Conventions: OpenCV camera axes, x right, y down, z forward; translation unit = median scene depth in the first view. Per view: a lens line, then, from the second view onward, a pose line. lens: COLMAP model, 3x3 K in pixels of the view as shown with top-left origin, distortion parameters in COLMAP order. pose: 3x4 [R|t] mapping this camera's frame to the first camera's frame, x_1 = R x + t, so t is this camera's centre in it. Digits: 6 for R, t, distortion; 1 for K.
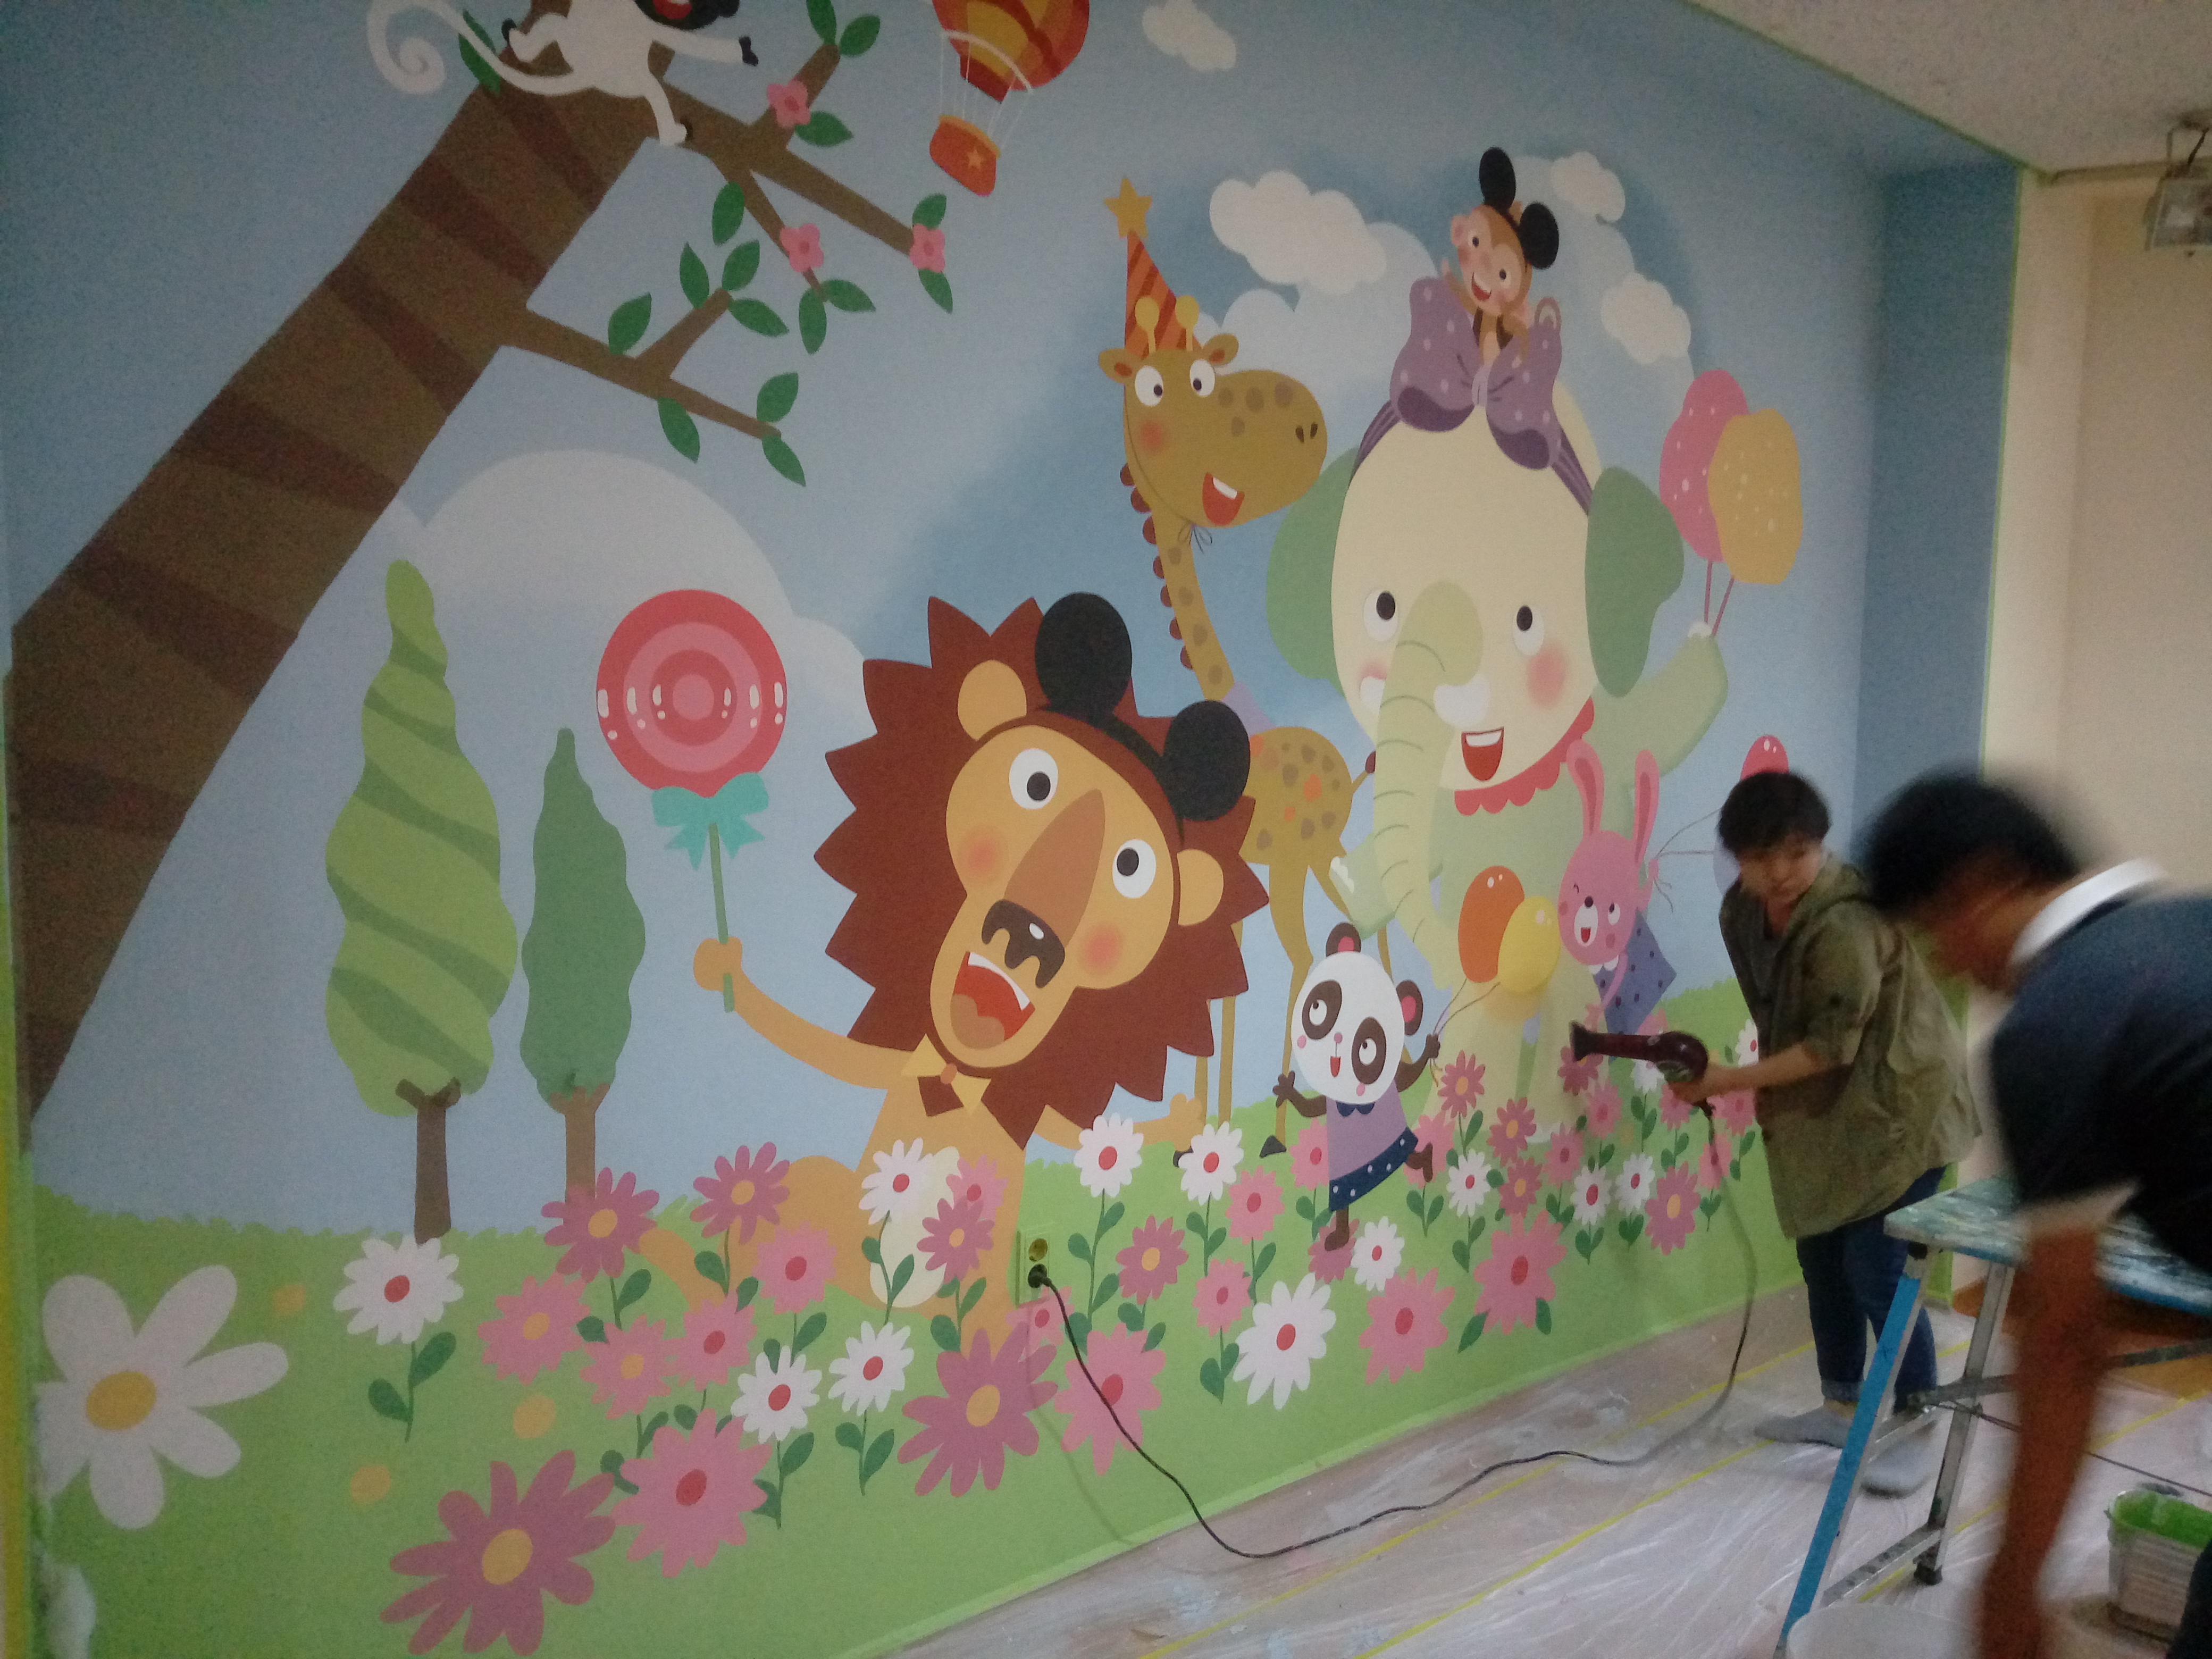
lens RADIAL K [[1742.5, 0, 1128.6], [0, 1742.5, 824.1], [0, 0, 1]] dist [0.097679, -0.111617]
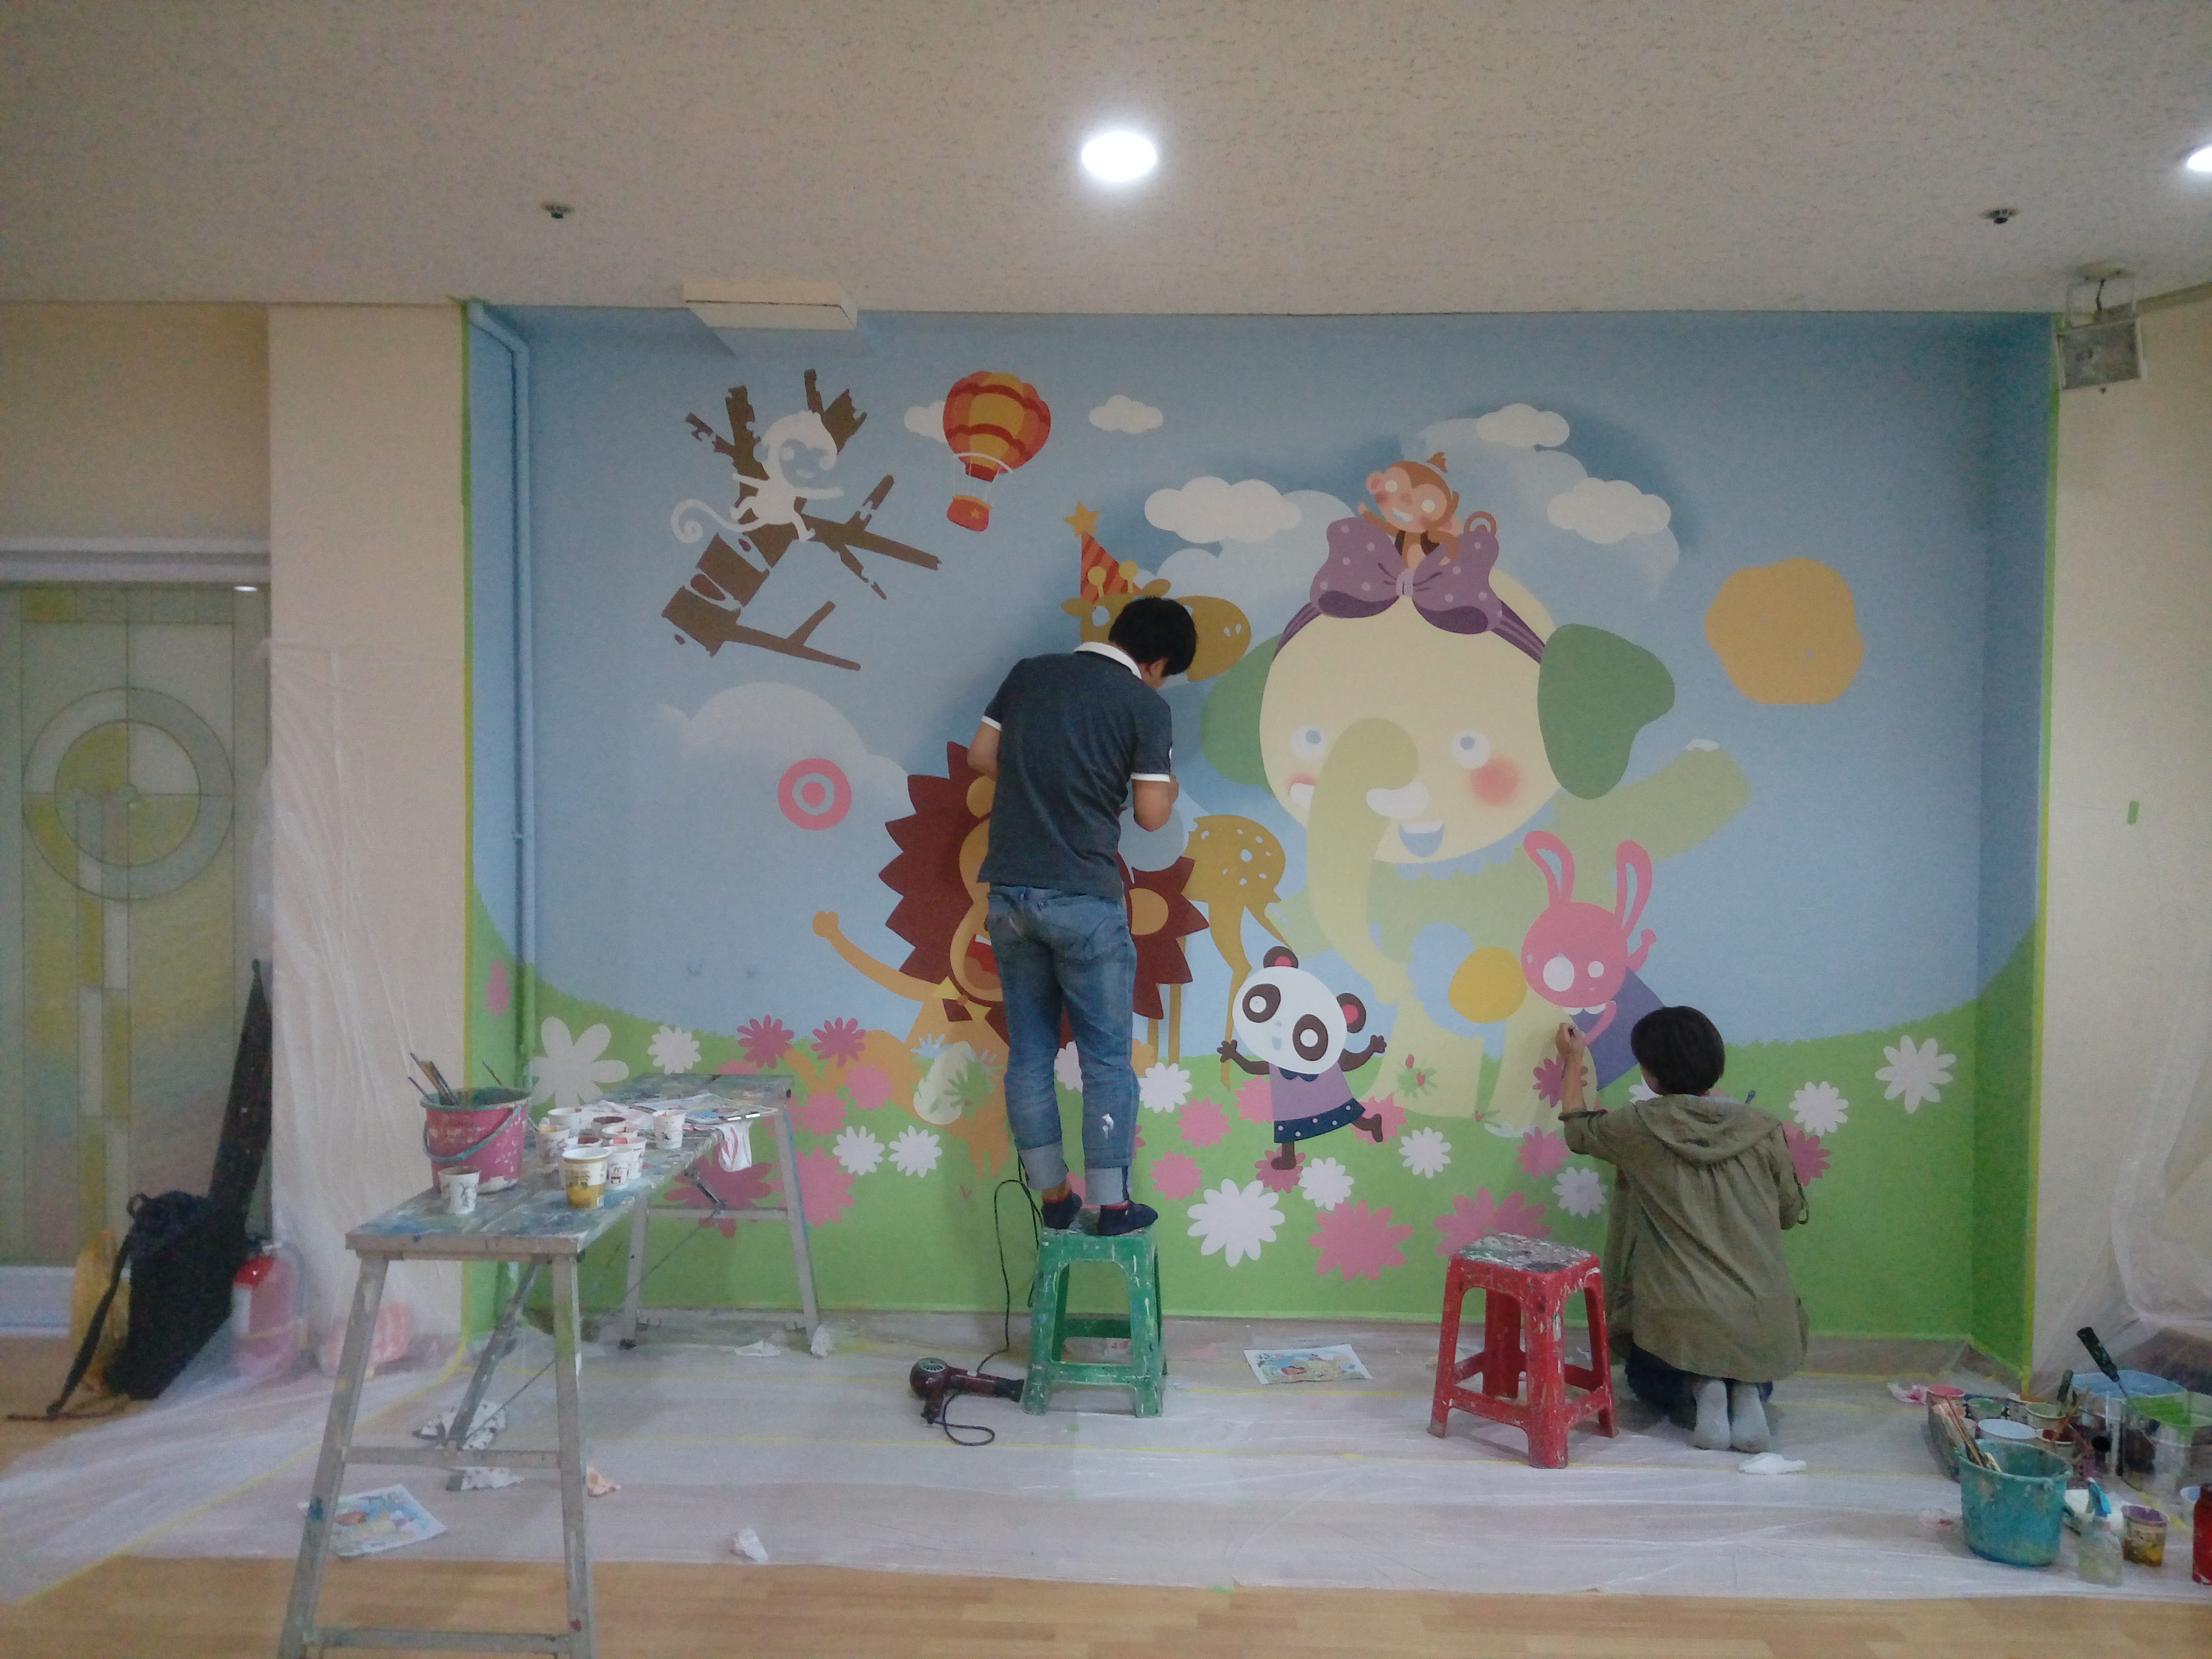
lens RADIAL K [[1742.5, 0, 1120.2], [0, 1742.5, 808.5], [0, 0, 1]] dist [0.097679, -0.111617]
pose [[0.736127, 0.004454, -0.676829, 1.201575], [-0.055541, 0.997003, -0.053846, 0.030734], [0.674561, 0.077229, 0.734168, -0.235398]]
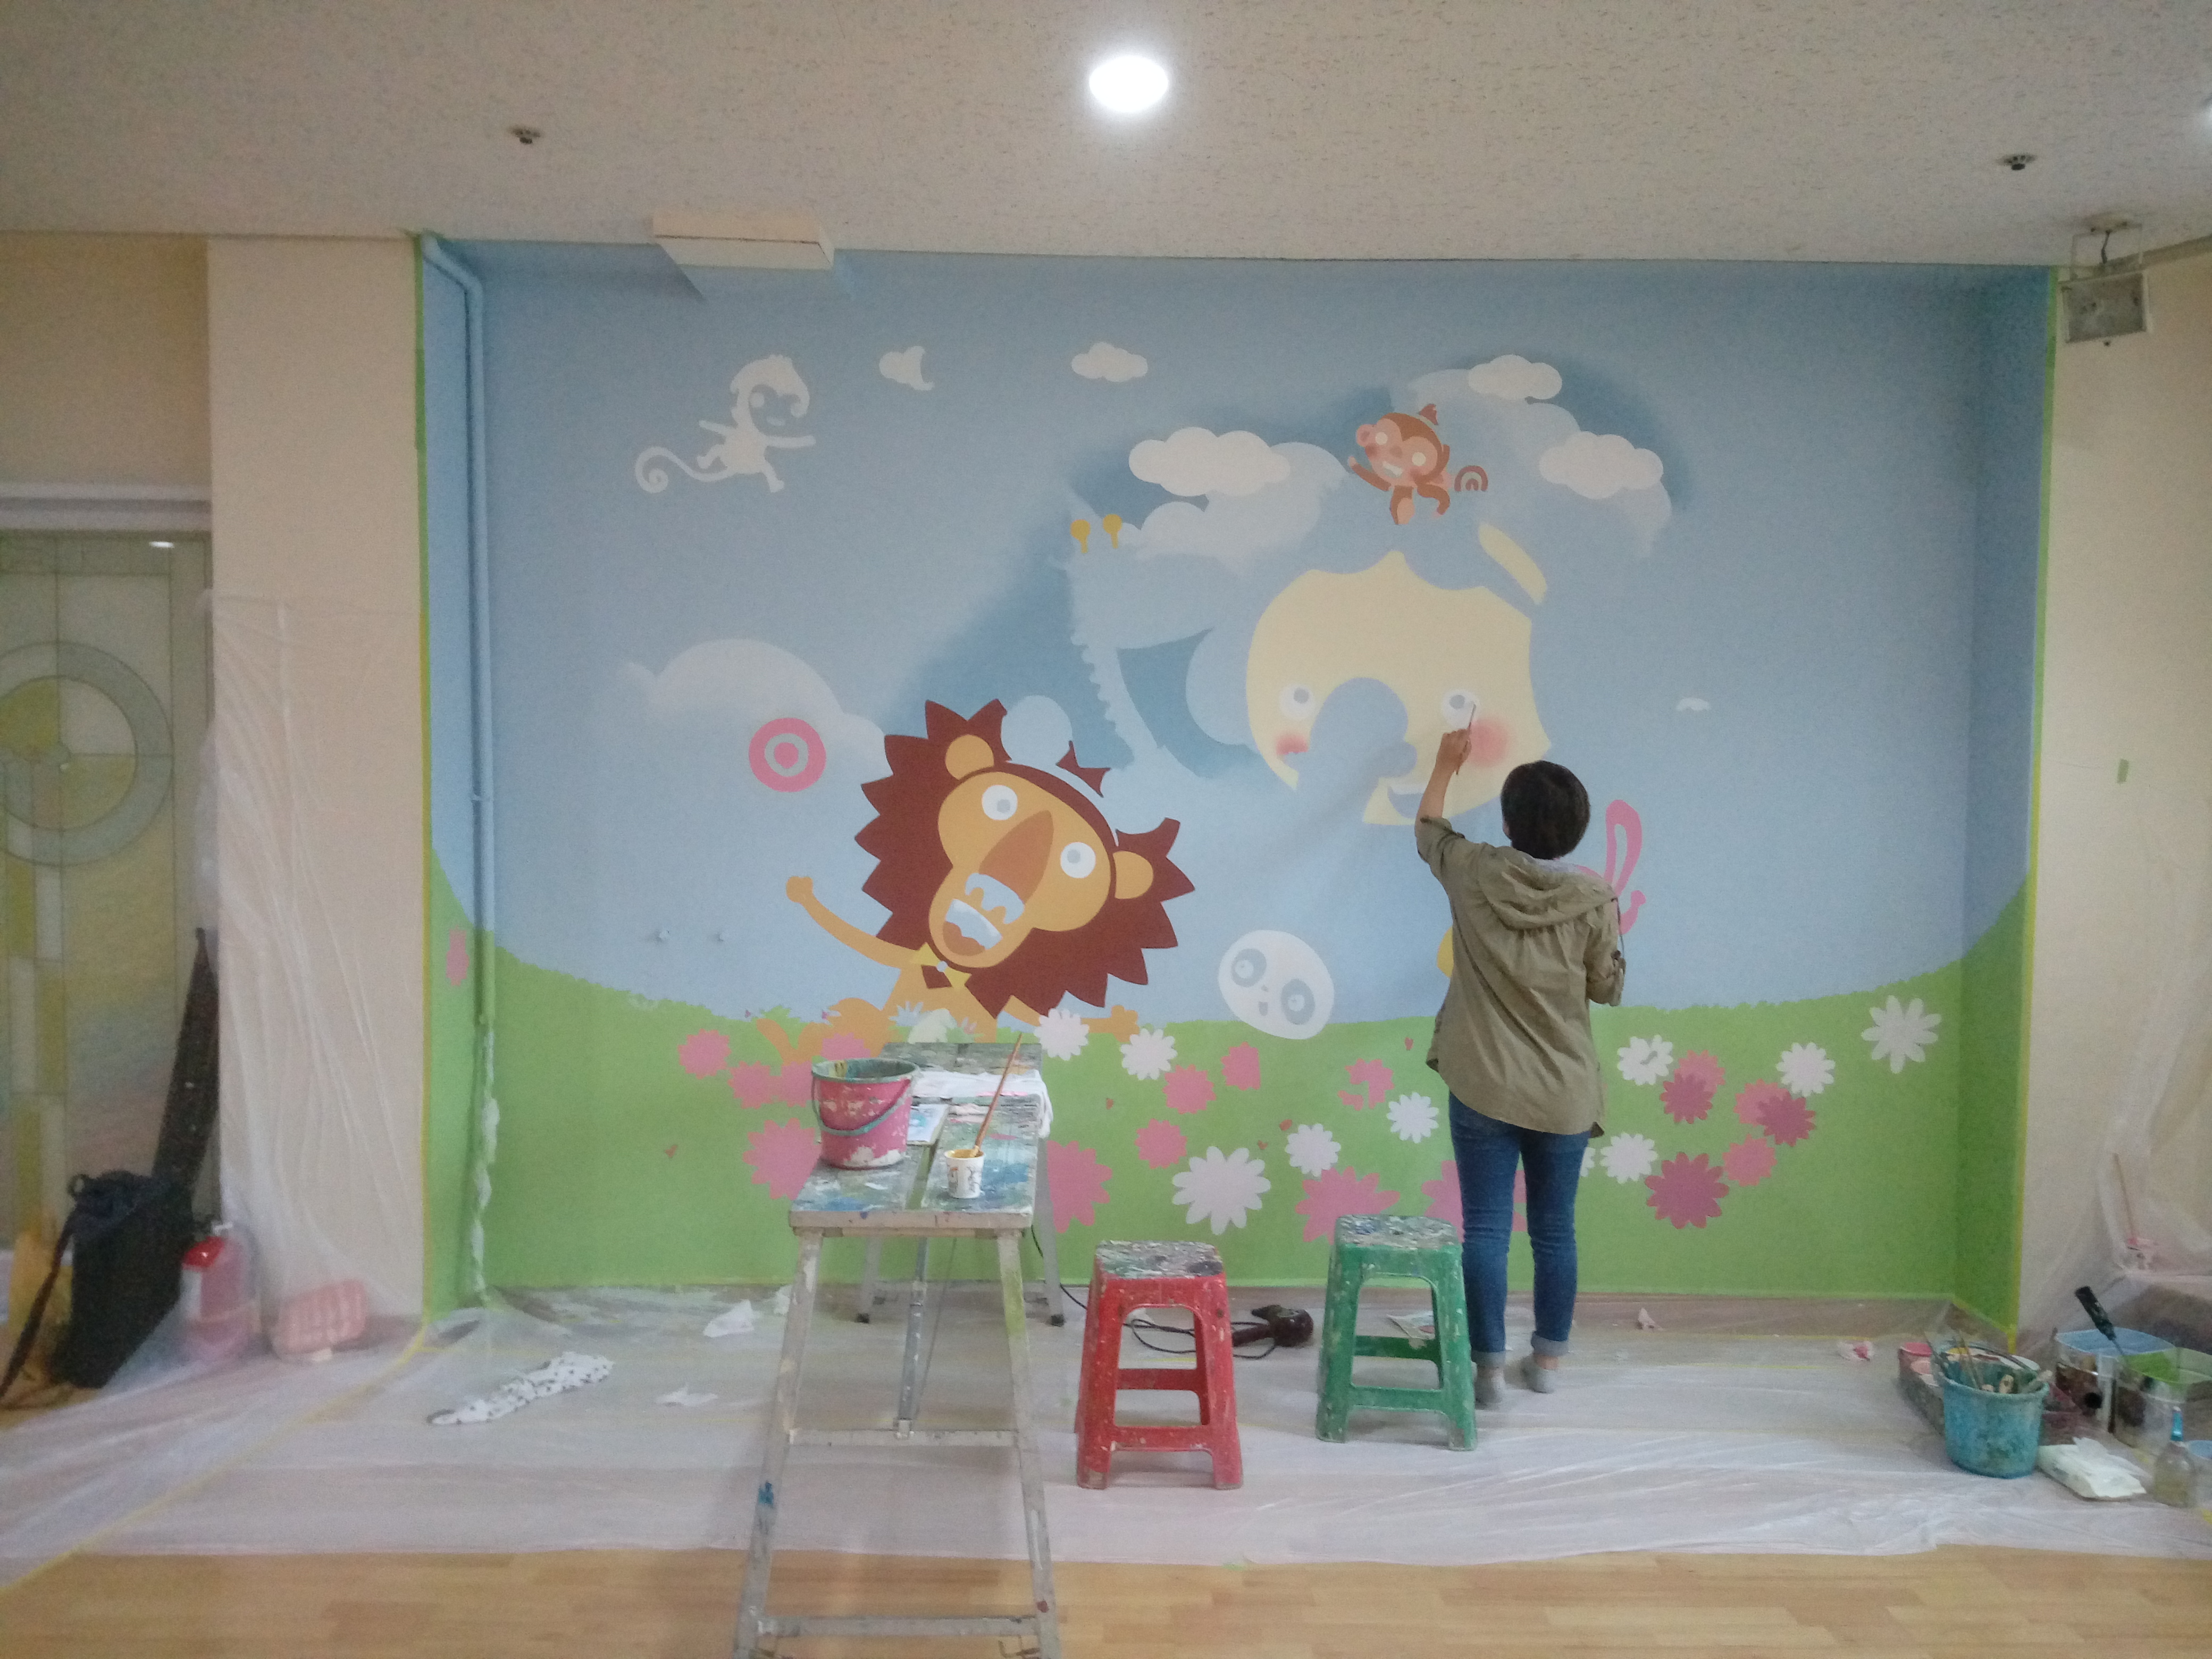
lens RADIAL K [[1742.5, 0, 1121.3], [0, 1742.5, 808.3], [0, 0, 1]] dist [0.097679, -0.111617]
pose [[0.764606, 0.016254, -0.644293, 1.130217], [-0.051701, 0.998007, -0.036178, 0.035388], [0.642421, 0.060972, 0.763923, -0.240057]]
